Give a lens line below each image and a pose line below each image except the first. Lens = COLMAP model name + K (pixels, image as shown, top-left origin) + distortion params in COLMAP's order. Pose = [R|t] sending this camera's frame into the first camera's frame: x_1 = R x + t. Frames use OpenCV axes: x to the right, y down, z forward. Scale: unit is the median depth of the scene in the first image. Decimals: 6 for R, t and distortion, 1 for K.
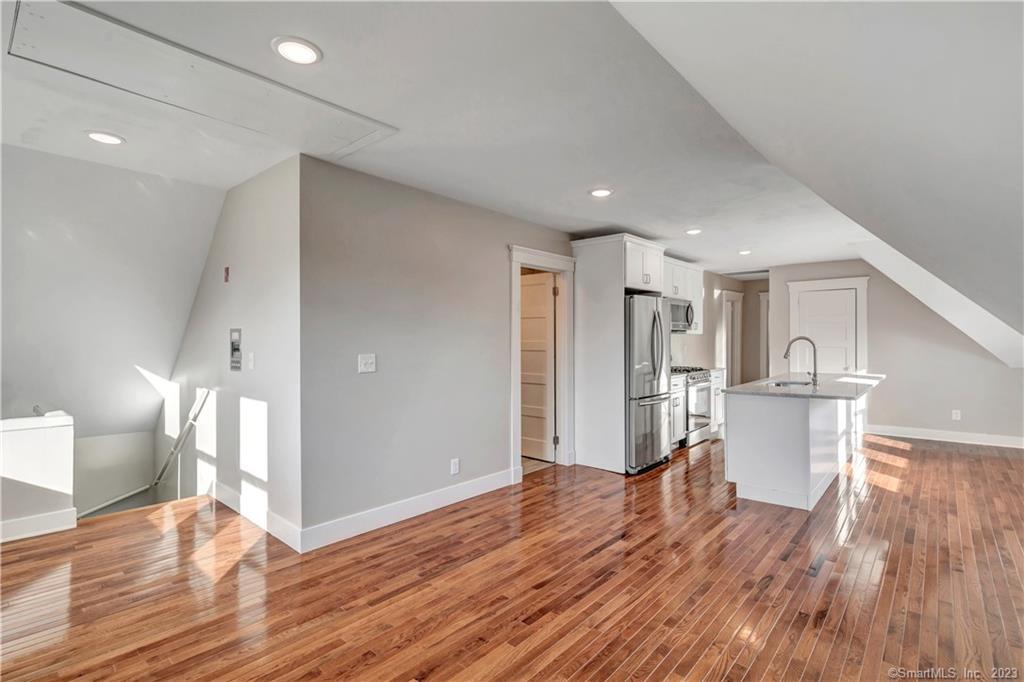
lens RADIAL K [[514.3, 0, 514.0], [0, 514.3, 334.4], [0, 0, 1]] dist [-0.002204, -0.000769]
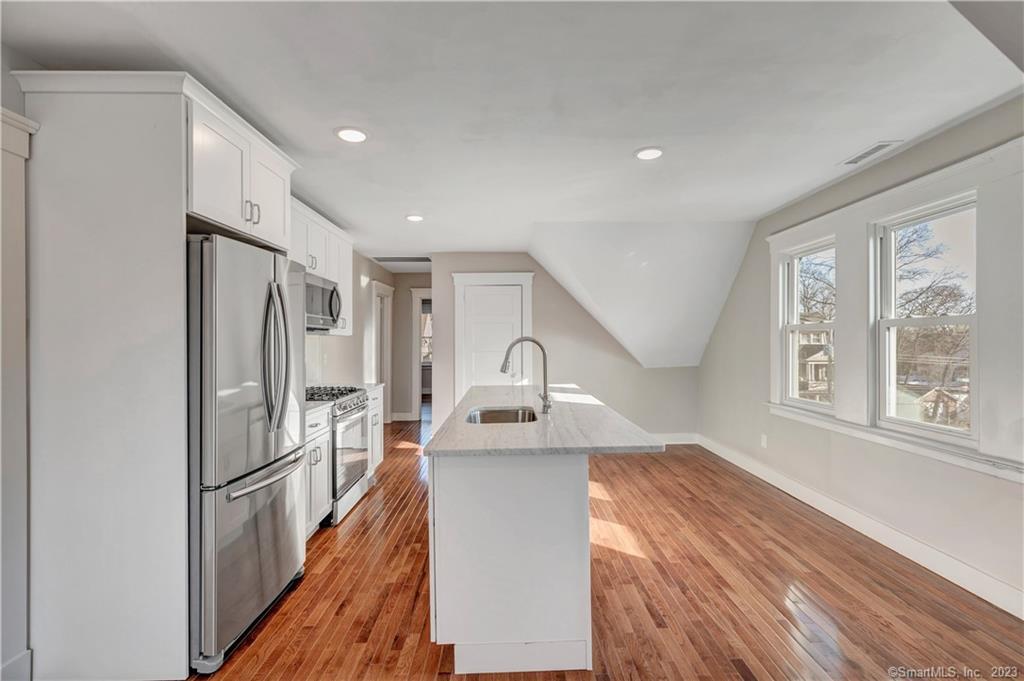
lens RADIAL K [[477.3, 0, 519.9], [0, 477.3, 340.0], [0, 0, 1]] dist [0.000986, 0.000148]
pose [[0.745920, -0.001397, 0.666034, 0.157212], [0.000171, 0.999998, 0.001906, 0.005994], [-0.666035, -0.001307, 0.745919, 0.537441]]
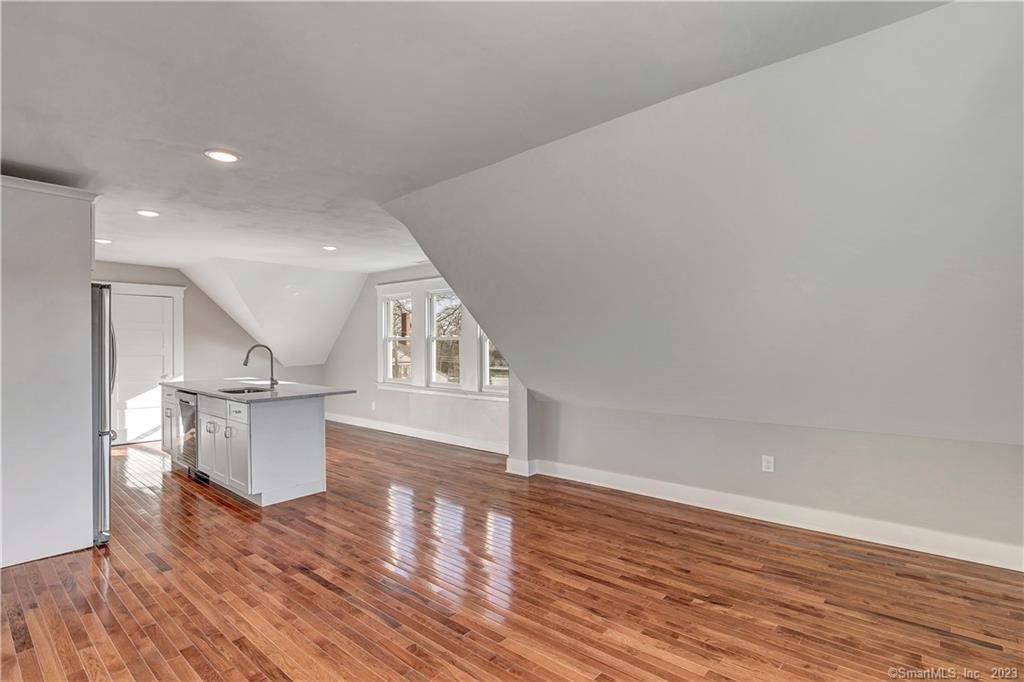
lens RADIAL K [[479.1, 0, 543.0], [0, 479.1, 347.0], [0, 0, 1]] dist [0.001642, 0.000436]
pose [[-0.033738, -0.004738, 0.999419, -0.428554], [-0.004488, 0.999979, 0.004589, 0.001903], [-0.999421, -0.004330, -0.033759, 0.417957]]
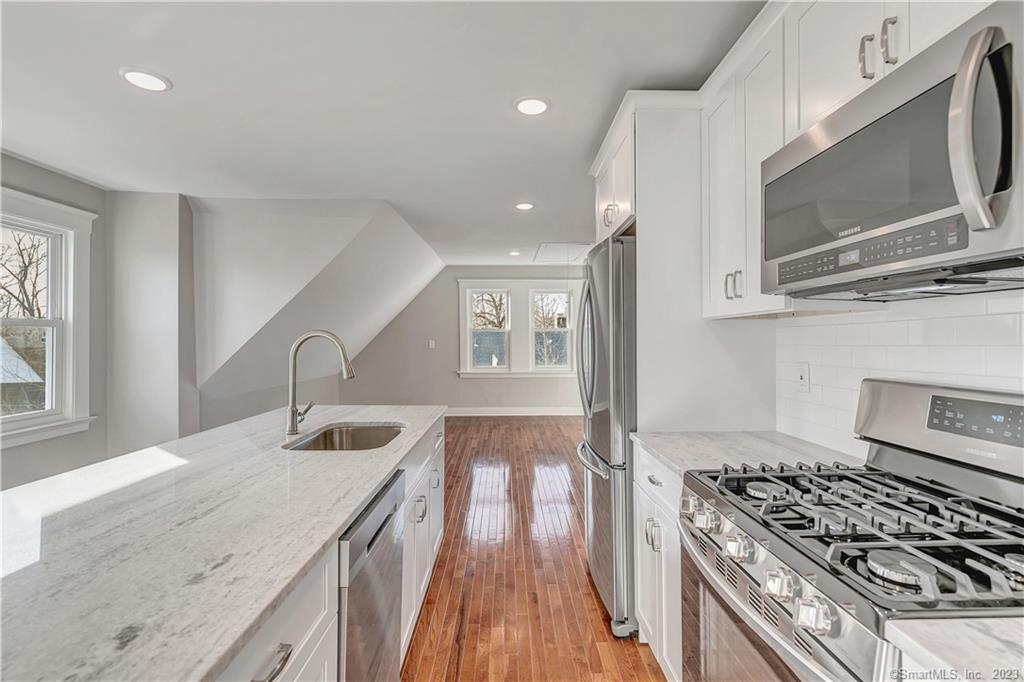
lens RADIAL K [[477.3, 0, 519.9], [0, 477.3, 340.5], [0, 0, 1]] dist [0.000986, 0.000148]
pose [[-0.742295, 0.001285, -0.670072, 0.655408], [0.006597, 0.999964, -0.005390, 0.015128], [0.670041, -0.008421, -0.742276, 1.330034]]
